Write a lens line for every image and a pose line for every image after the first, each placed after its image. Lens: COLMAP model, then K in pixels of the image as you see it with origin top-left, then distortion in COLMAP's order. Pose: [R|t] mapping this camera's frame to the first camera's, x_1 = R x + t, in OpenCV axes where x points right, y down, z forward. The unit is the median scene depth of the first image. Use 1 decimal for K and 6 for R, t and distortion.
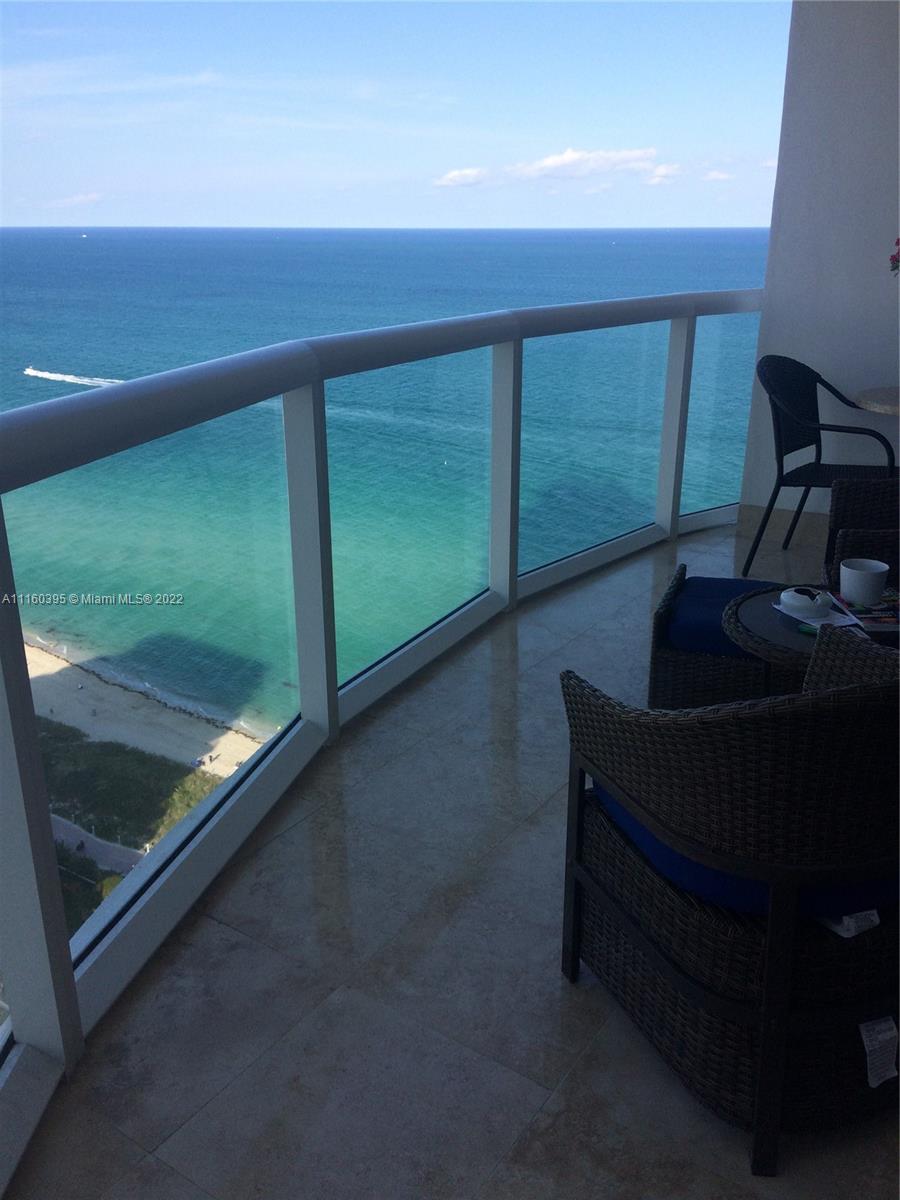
lens RADIAL K [[1006.6, 0, 450.5], [0, 1006.6, 599.7], [0, 0, 1]] dist [0.095115, -0.132091]
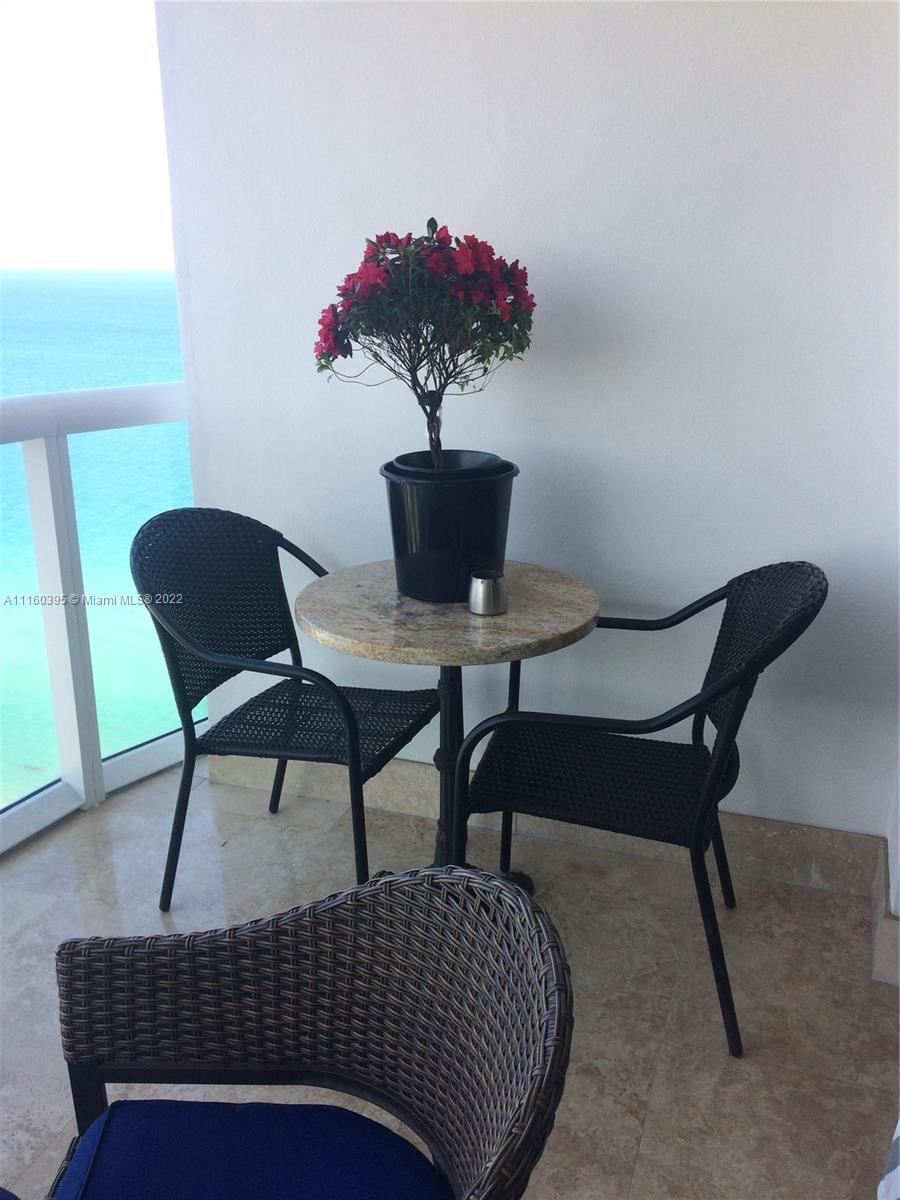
lens RADIAL K [[1006.6, 0, 449.5], [0, 1006.6, 600.3], [0, 0, 1]] dist [0.095115, -0.132091]
pose [[0.947041, -0.074682, 0.312309, 0.260049], [0.097782, 0.993461, -0.058948, -0.133382], [-0.305864, 0.086364, 0.948150, 0.403928]]
